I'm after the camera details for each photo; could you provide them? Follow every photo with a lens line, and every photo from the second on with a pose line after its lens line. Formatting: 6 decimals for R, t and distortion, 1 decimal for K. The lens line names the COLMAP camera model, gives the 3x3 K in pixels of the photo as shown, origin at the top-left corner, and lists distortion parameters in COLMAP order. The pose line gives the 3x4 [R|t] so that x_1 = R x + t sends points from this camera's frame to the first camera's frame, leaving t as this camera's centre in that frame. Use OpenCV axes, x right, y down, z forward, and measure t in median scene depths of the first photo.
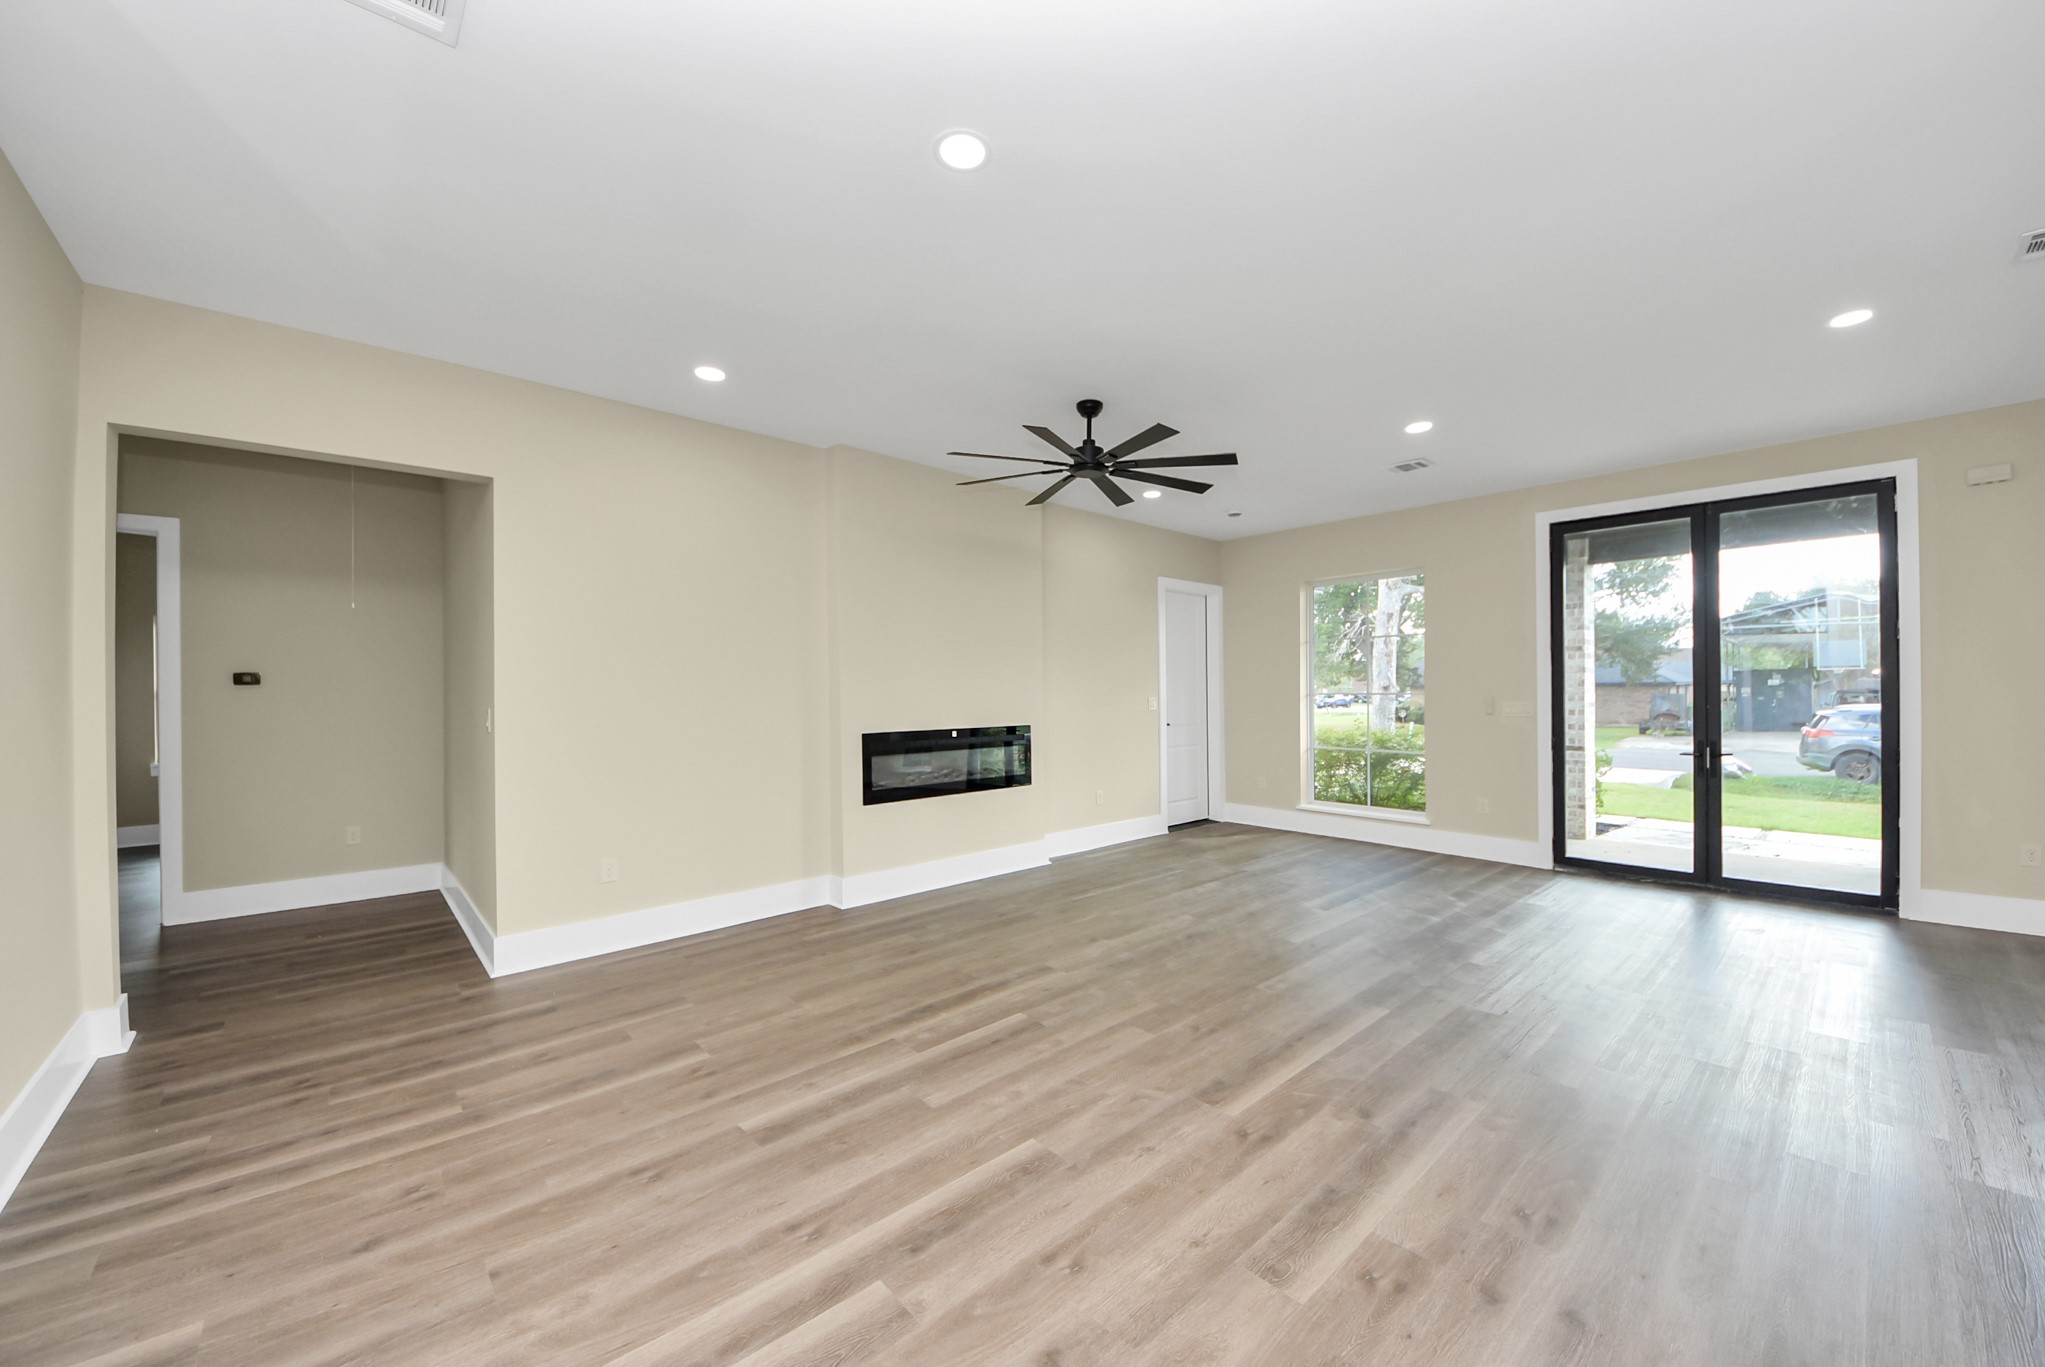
lens RADIAL K [[755.0, 0, 1033.5], [0, 755.0, 692.3], [0, 0, 1]] dist [0.031135, -0.025957]
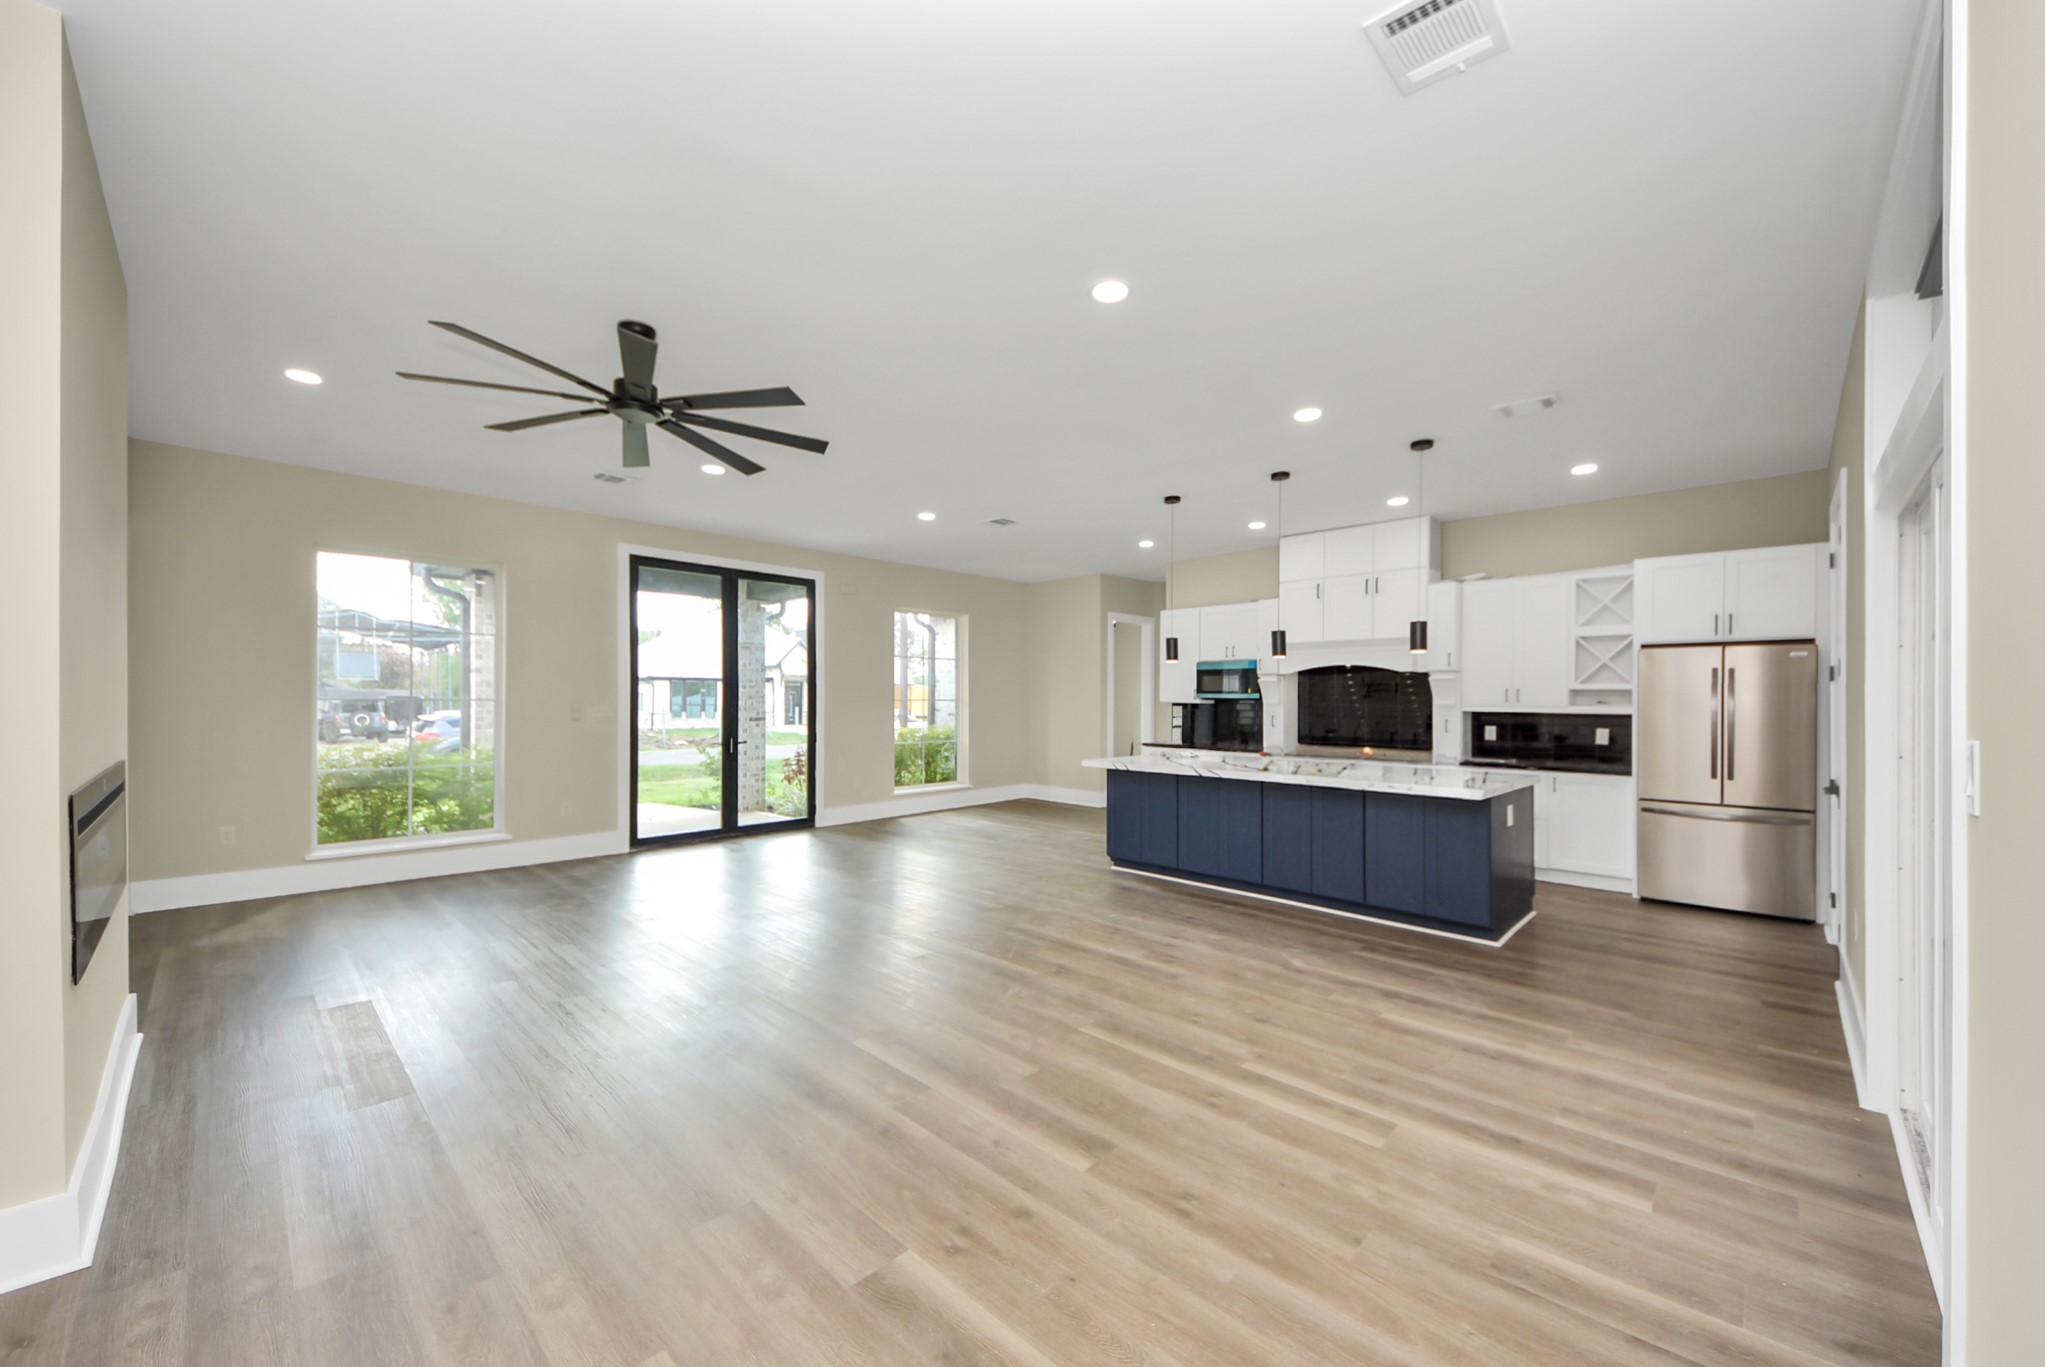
lens RADIAL K [[764.8, 0, 1028.9], [0, 764.8, 692.8], [0, 0, 1]] dist [0.033964, -0.020002]
pose [[-0.056400, 0.015307, 0.998291, -0.814660], [-0.004511, 0.999868, -0.015586, 0.007673], [-0.998398, -0.005382, -0.056323, 0.696049]]
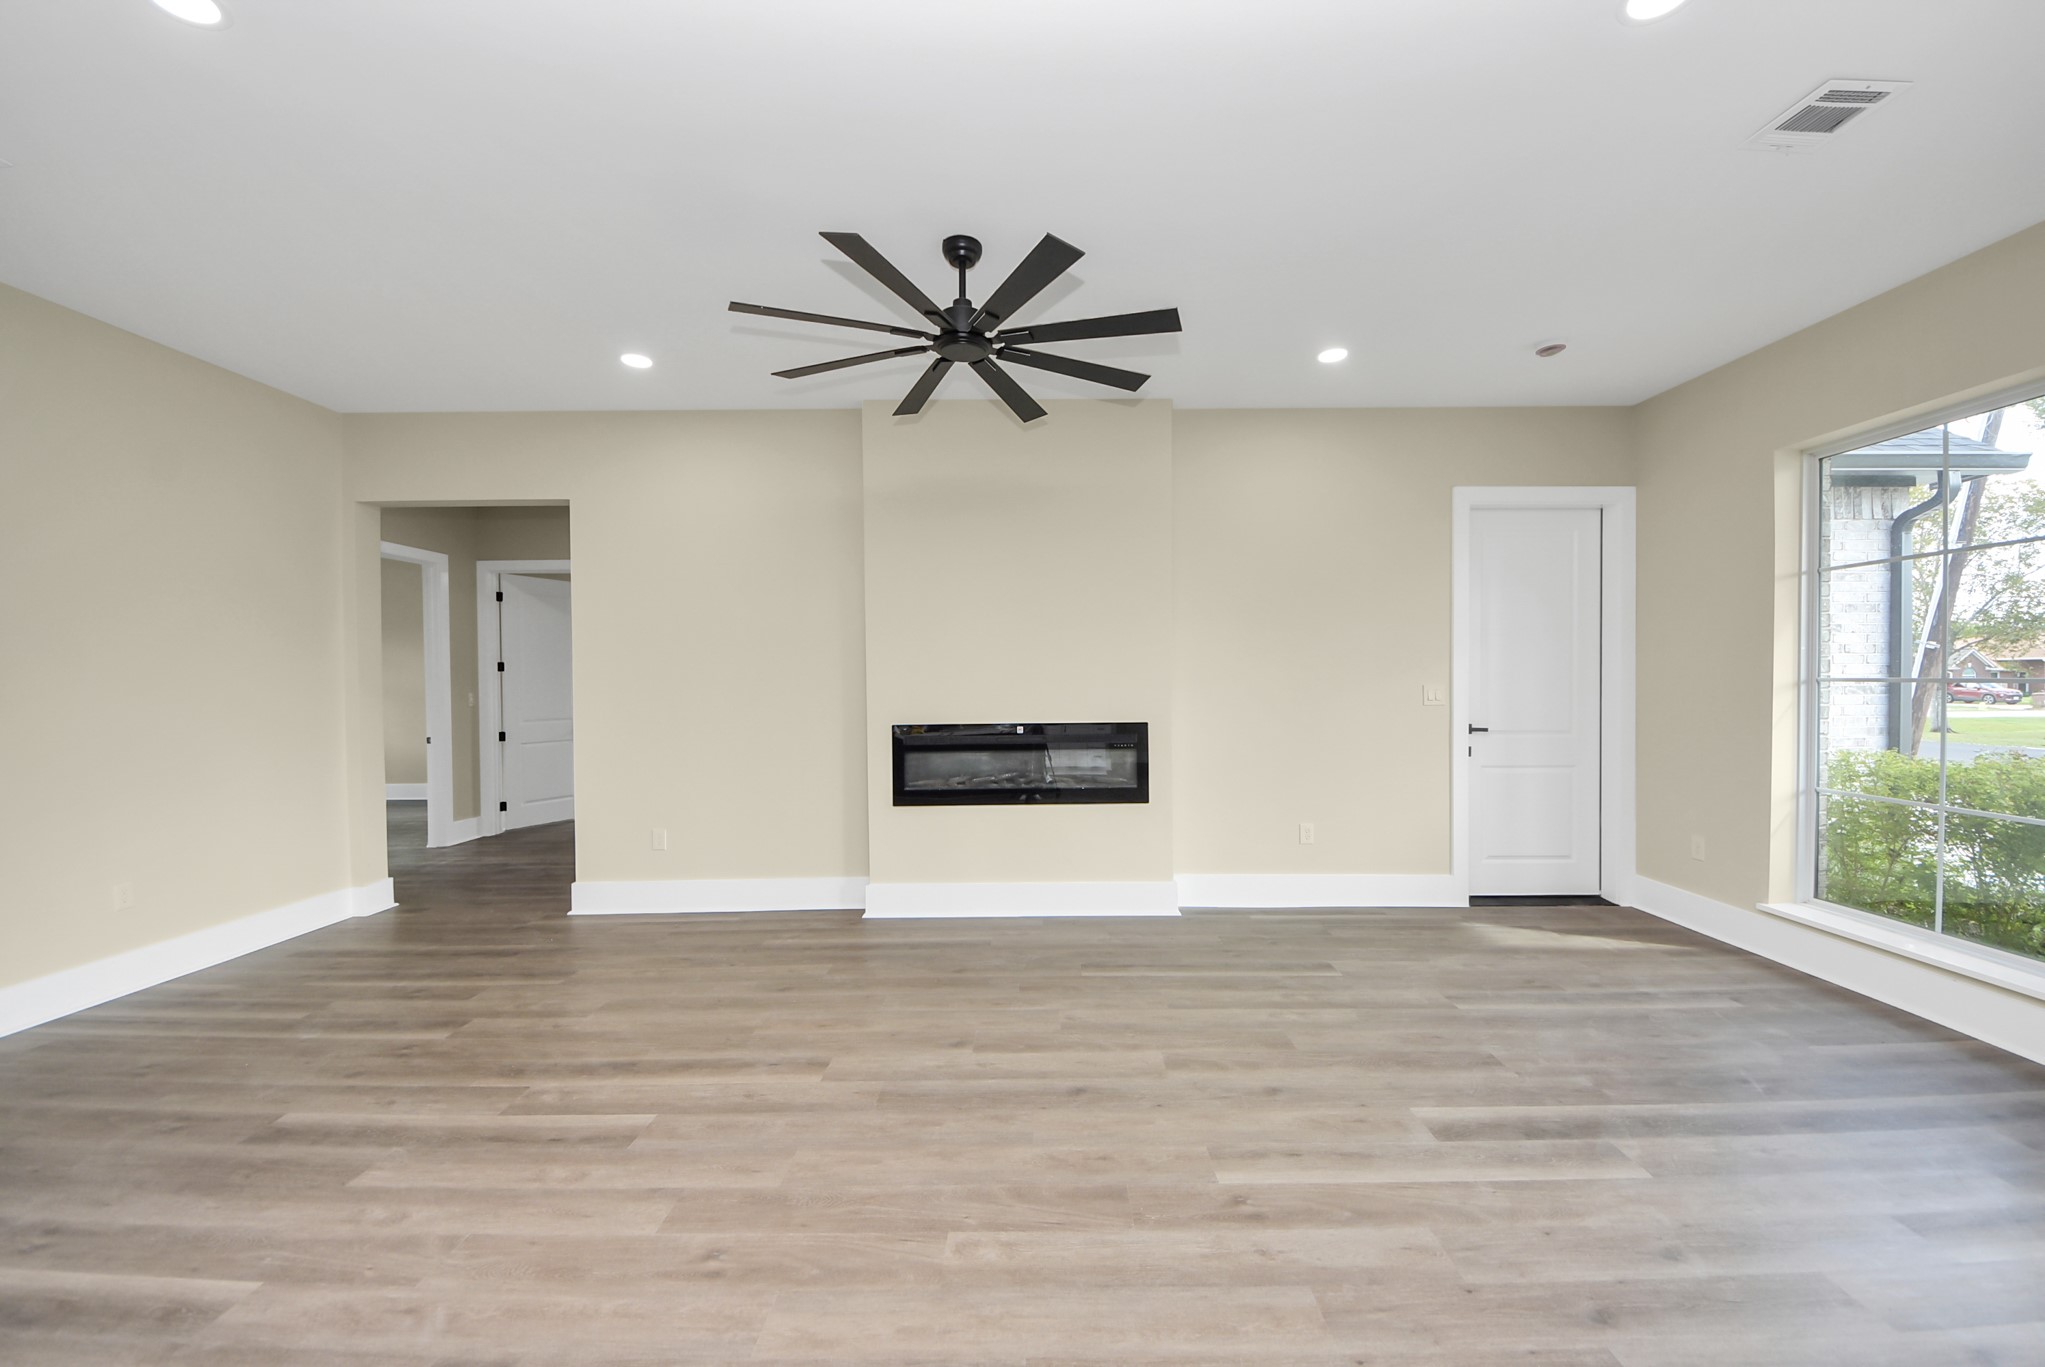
lens RADIAL K [[755.0, 0, 1033.5], [0, 755.0, 692.3], [0, 0, 1]] dist [0.031135, -0.025957]
pose [[0.738805, 0.014351, -0.673766, 0.621873], [0.002473, 0.999709, 0.024004, -0.005490], [0.673914, -0.019400, 0.738555, 0.584906]]
